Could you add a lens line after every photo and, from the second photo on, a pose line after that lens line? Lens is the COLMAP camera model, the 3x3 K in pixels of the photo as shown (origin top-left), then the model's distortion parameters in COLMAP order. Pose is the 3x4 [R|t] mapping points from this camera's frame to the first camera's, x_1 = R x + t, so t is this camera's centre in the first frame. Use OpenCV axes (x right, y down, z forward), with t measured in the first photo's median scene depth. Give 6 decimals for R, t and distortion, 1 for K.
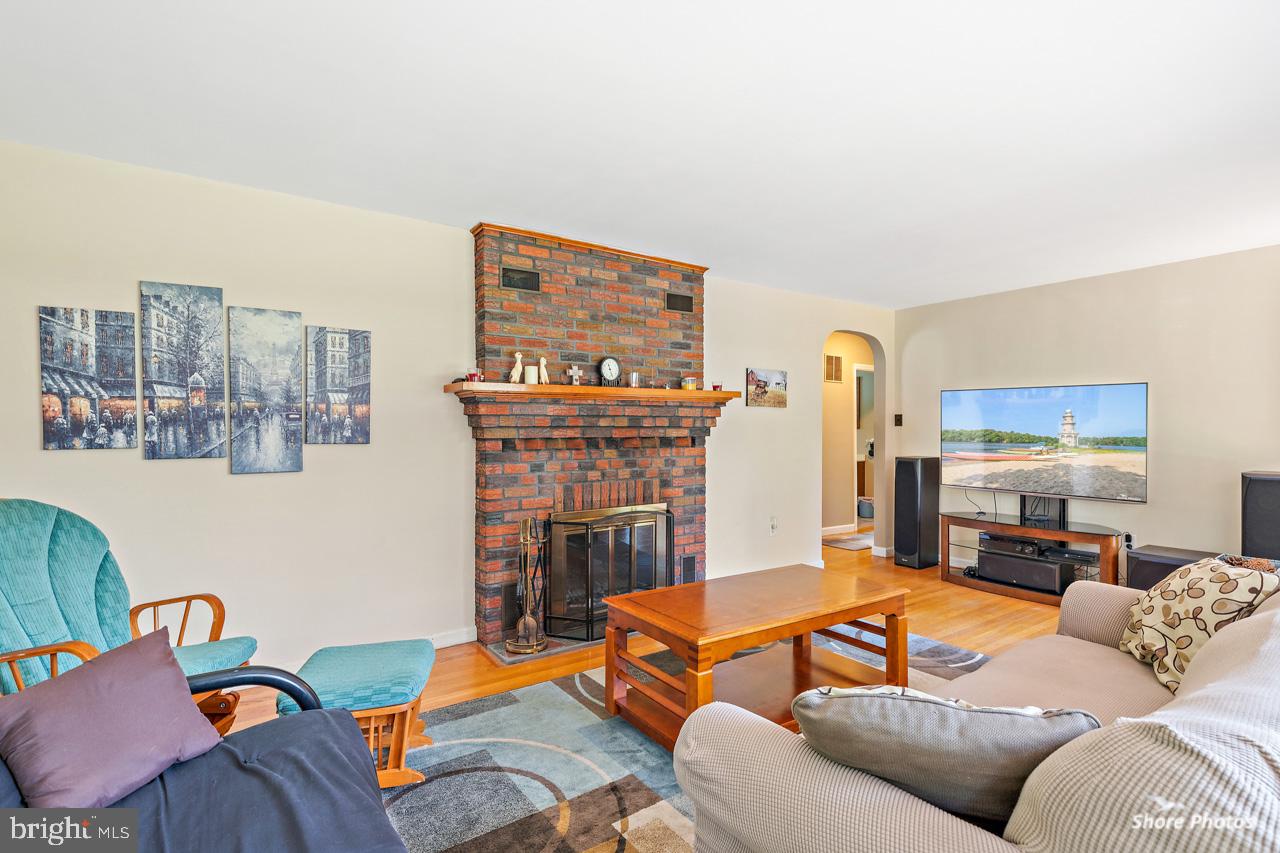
lens RADIAL K [[600.6, 0, 639.0], [0, 600.6, 433.2], [0, 0, 1]] dist [-0.003762, -0.001828]
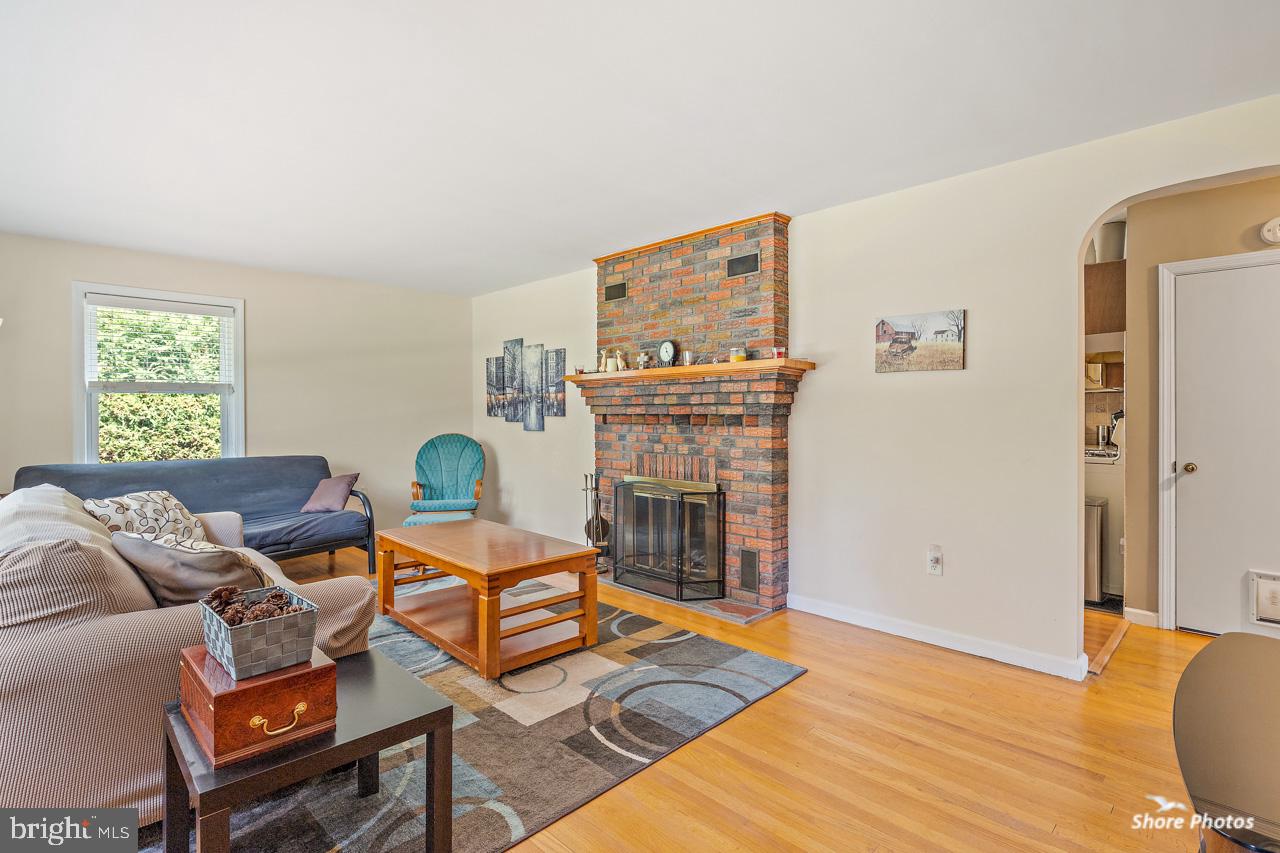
lens RADIAL K [[600.6, 0, 650.2], [0, 600.6, 424.2], [0, 0, 1]] dist [-0.003762, -0.001828]
pose [[0.196721, 0.019004, -0.980275, 1.064472], [-0.009856, 0.999800, 0.017404, 0.006903], [0.980410, 0.006238, 0.196869, 0.794113]]
